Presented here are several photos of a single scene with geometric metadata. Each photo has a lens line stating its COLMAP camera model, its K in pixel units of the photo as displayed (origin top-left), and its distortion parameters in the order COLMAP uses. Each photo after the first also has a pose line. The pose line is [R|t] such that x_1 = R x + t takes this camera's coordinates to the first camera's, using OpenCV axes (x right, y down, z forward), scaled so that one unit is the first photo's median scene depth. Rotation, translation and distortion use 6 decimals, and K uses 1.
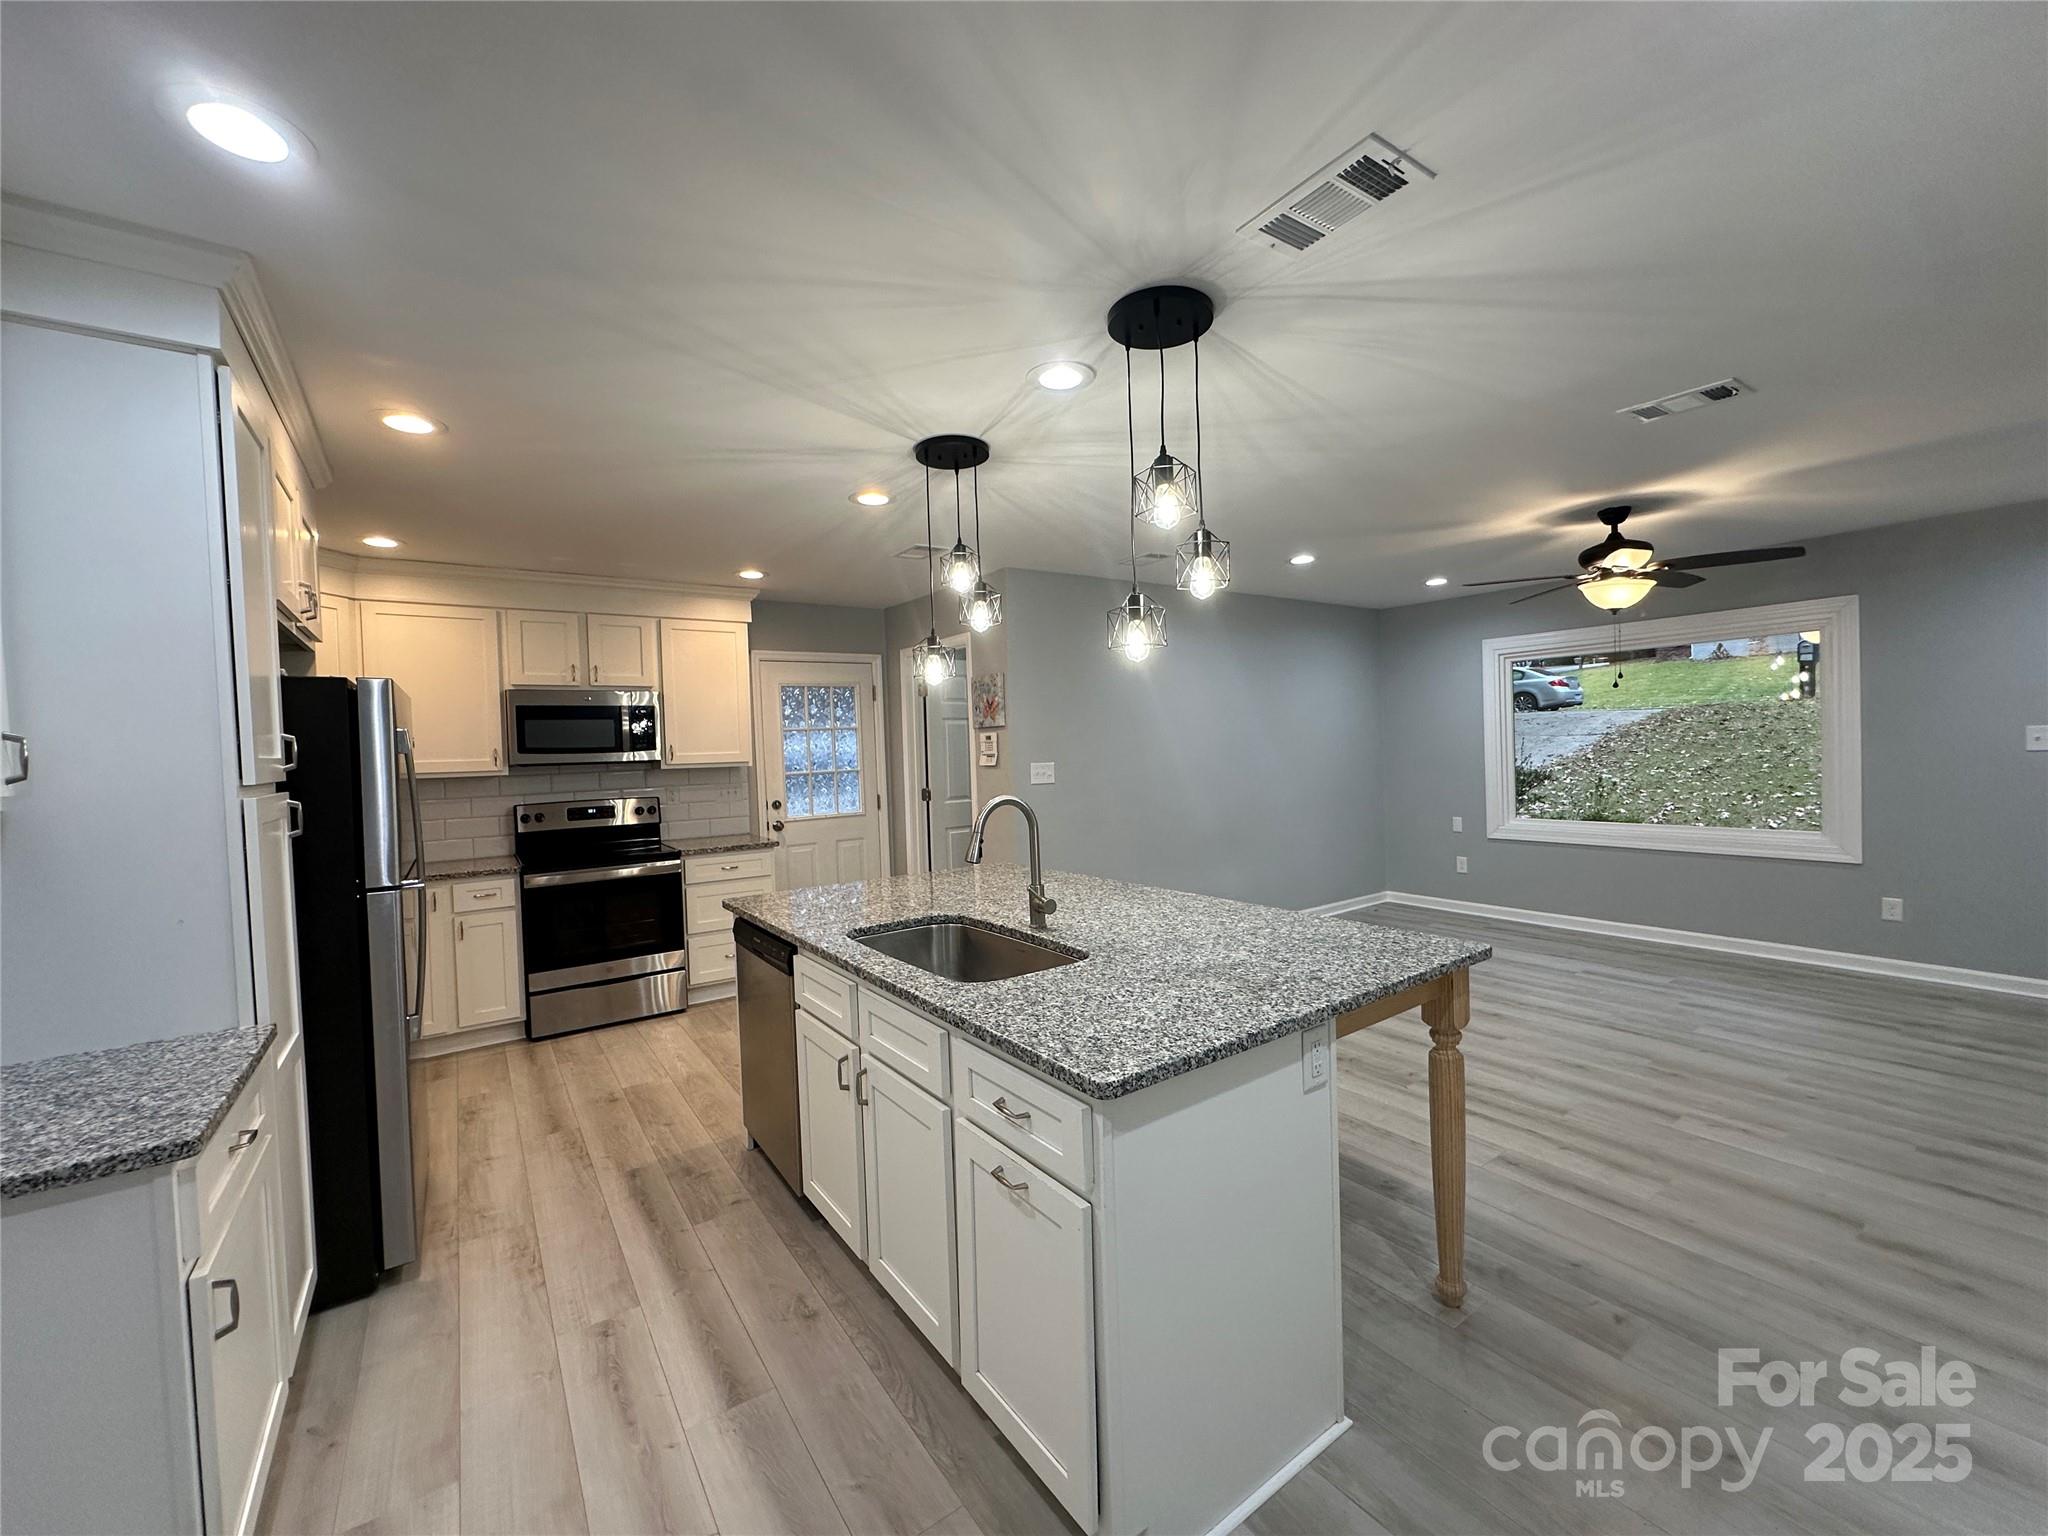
lens RADIAL K [[814.7, 0, 1029.3], [0, 814.7, 769.2], [0, 0, 1]] dist [-0.003435, 0.000545]
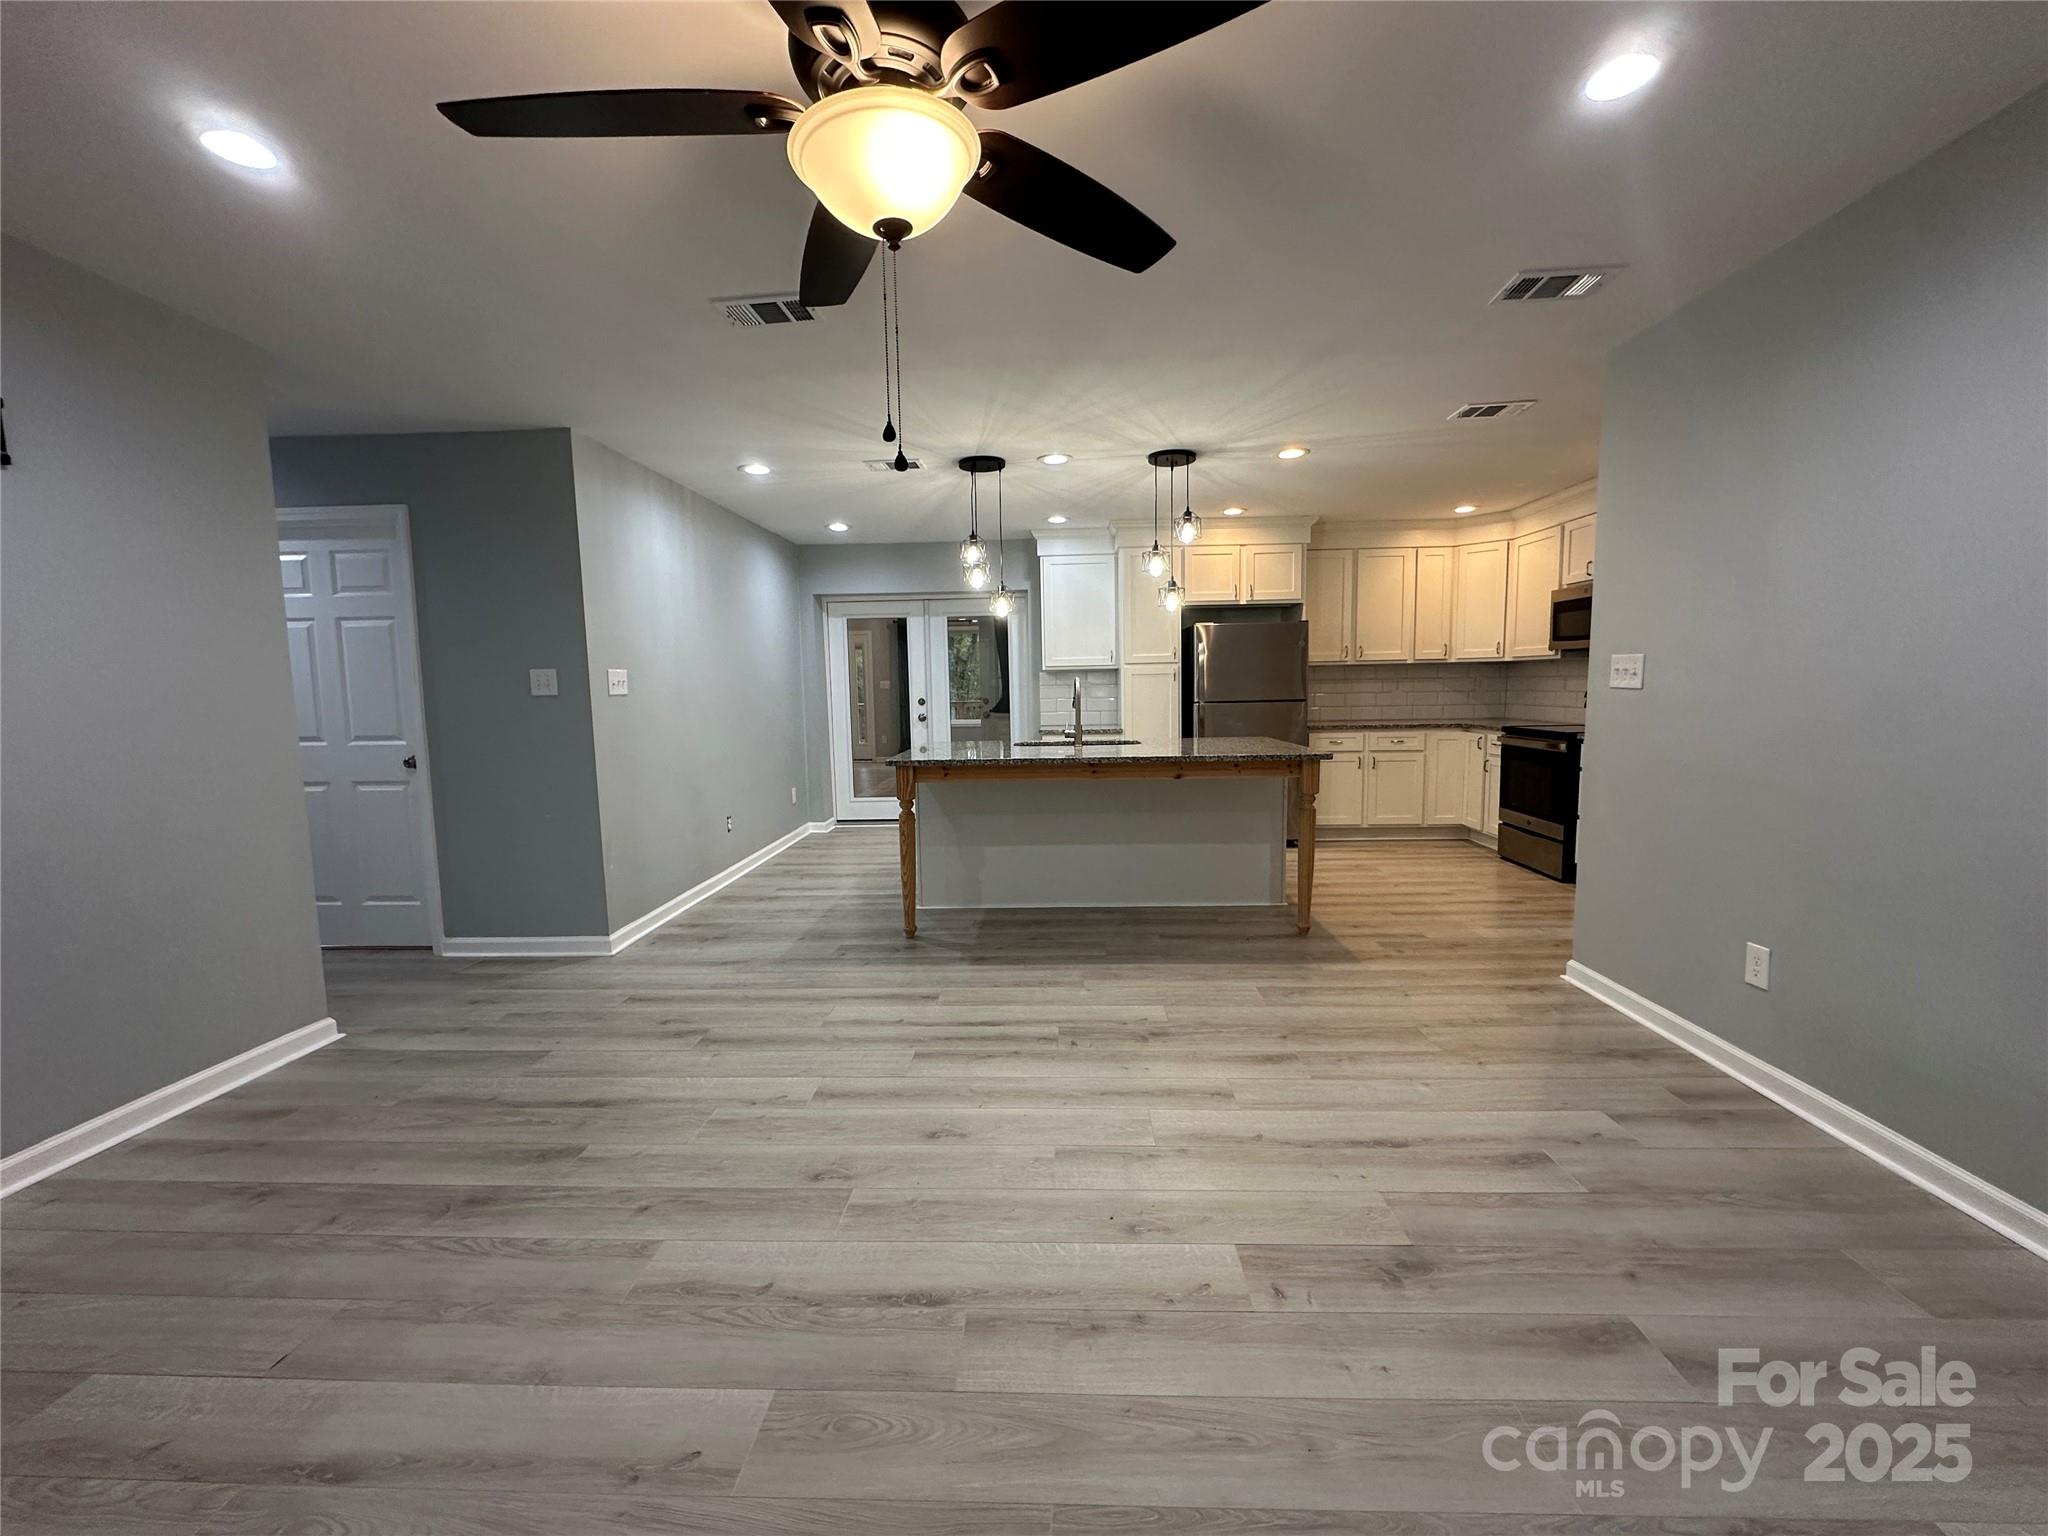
lens RADIAL K [[814.7, 0, 1028.7], [0, 814.7, 767.8], [0, 0, 1]] dist [-0.003435, 0.000545]
pose [[-0.608313, 0.125115, -0.783774, 0.977899], [0.015789, 0.989209, 0.145655, -0.024571], [0.793540, 0.076229, -0.603725, 1.265515]]
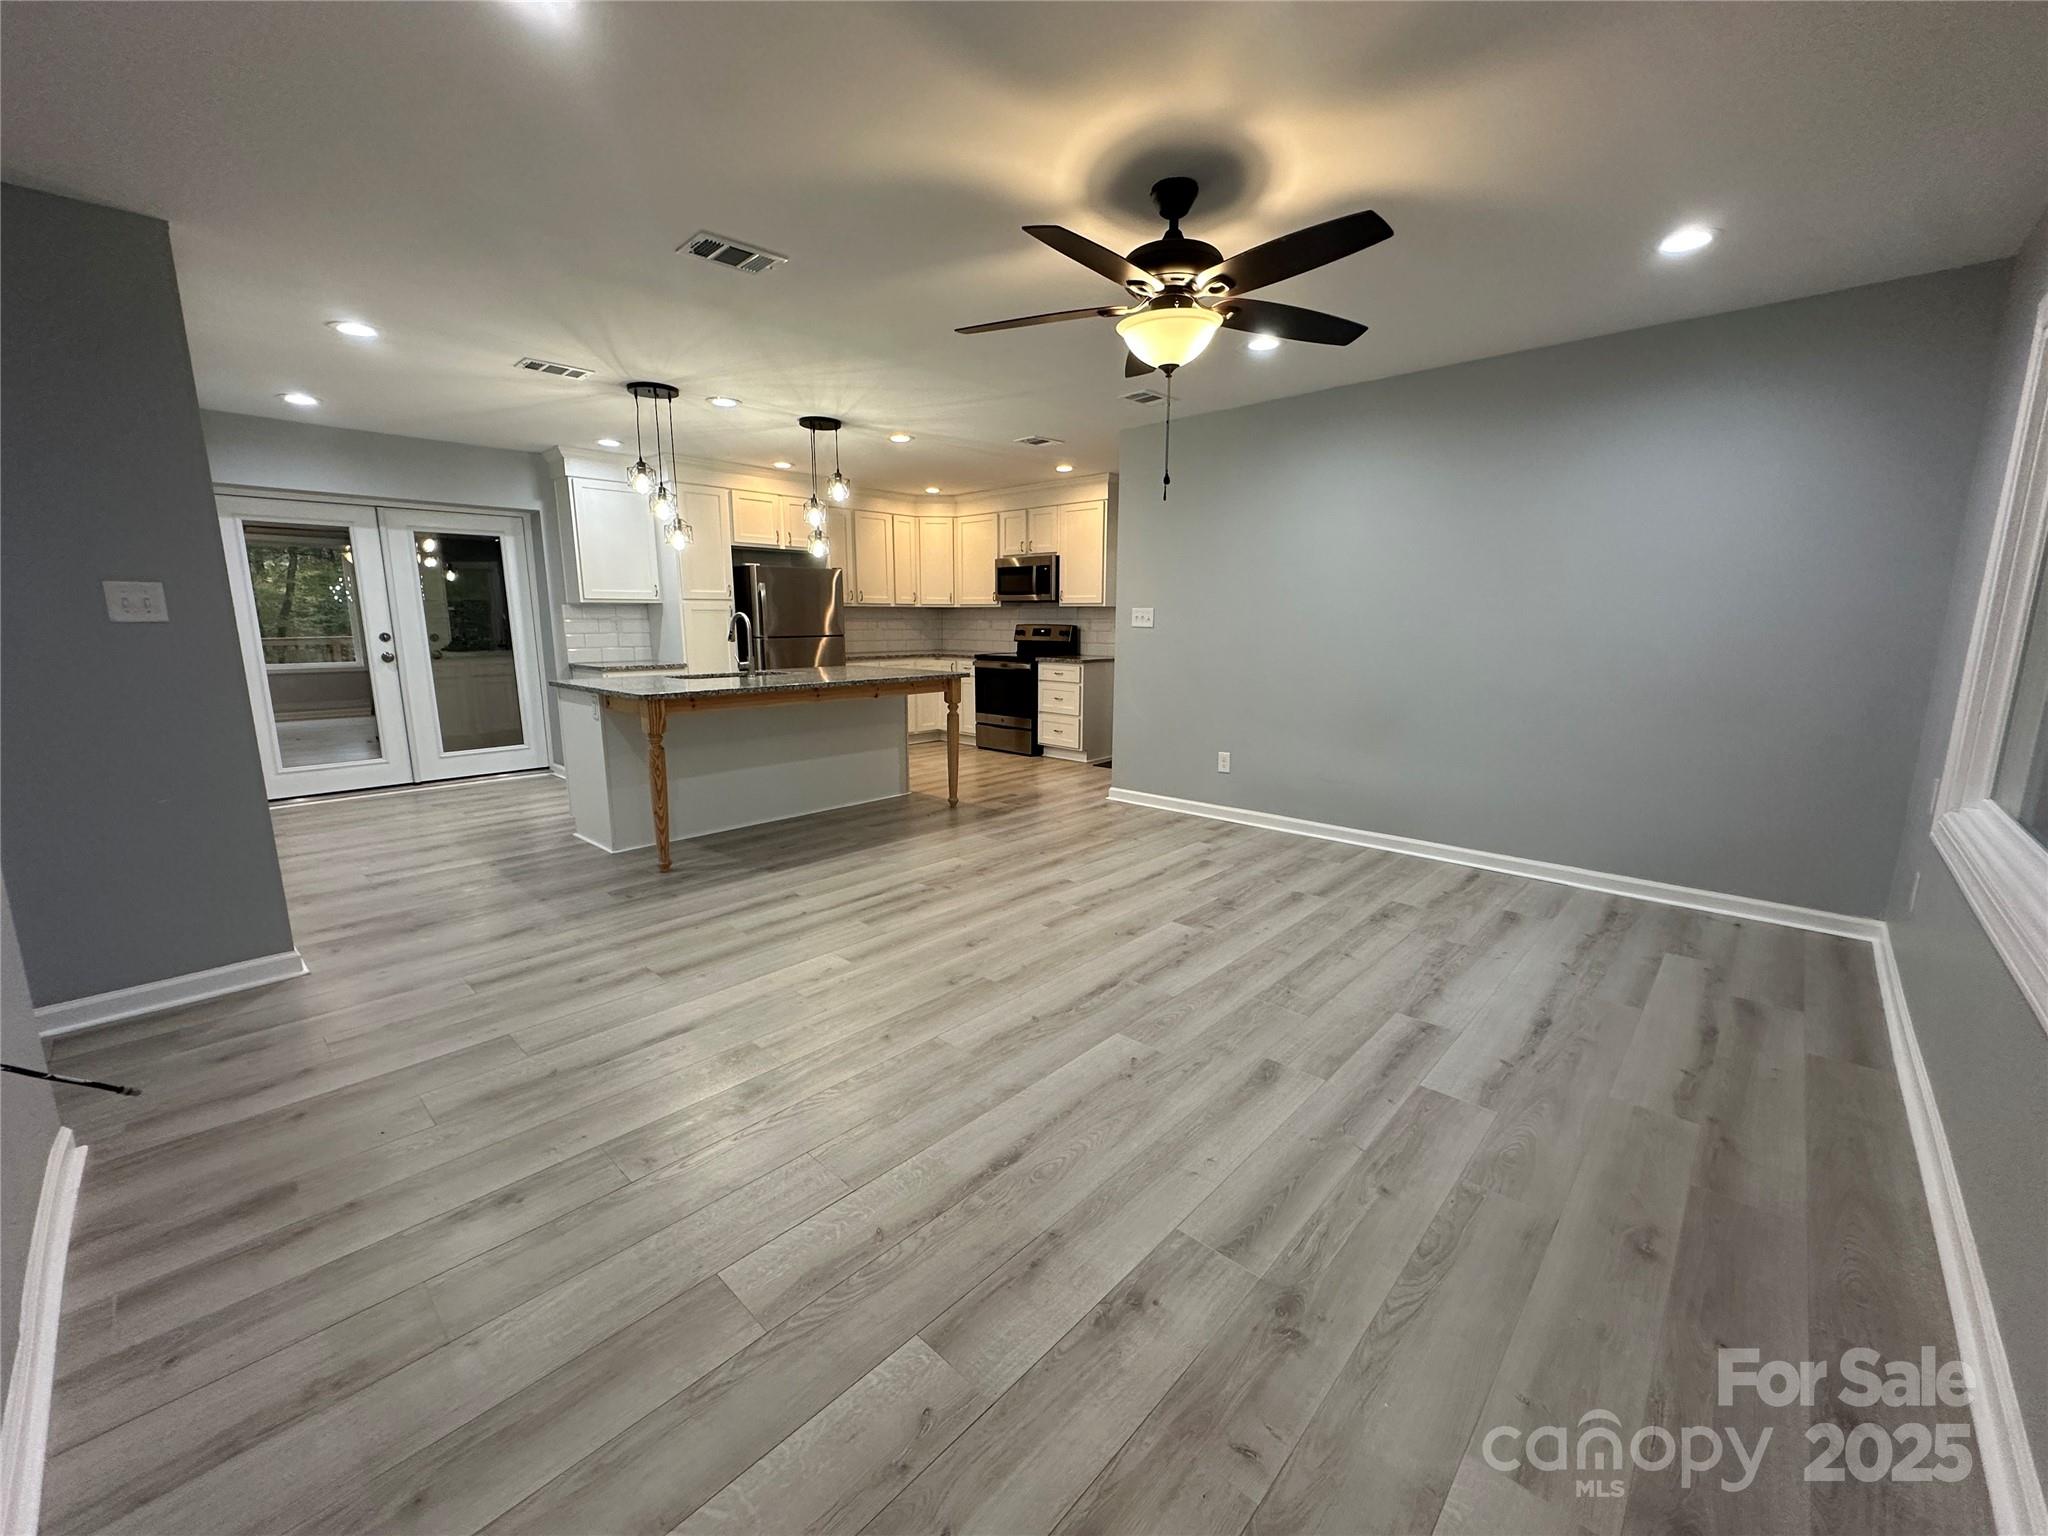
lens RADIAL K [[814.7, 0, 1028.6], [0, 814.7, 768.3], [0, 0, 1]] dist [-0.003435, 0.000545]
pose [[0.205900, 0.211604, -0.955421, 1.349642], [-0.037150, 0.977327, 0.208449, -0.024827], [0.977868, -0.007426, 0.209093, 0.765469]]
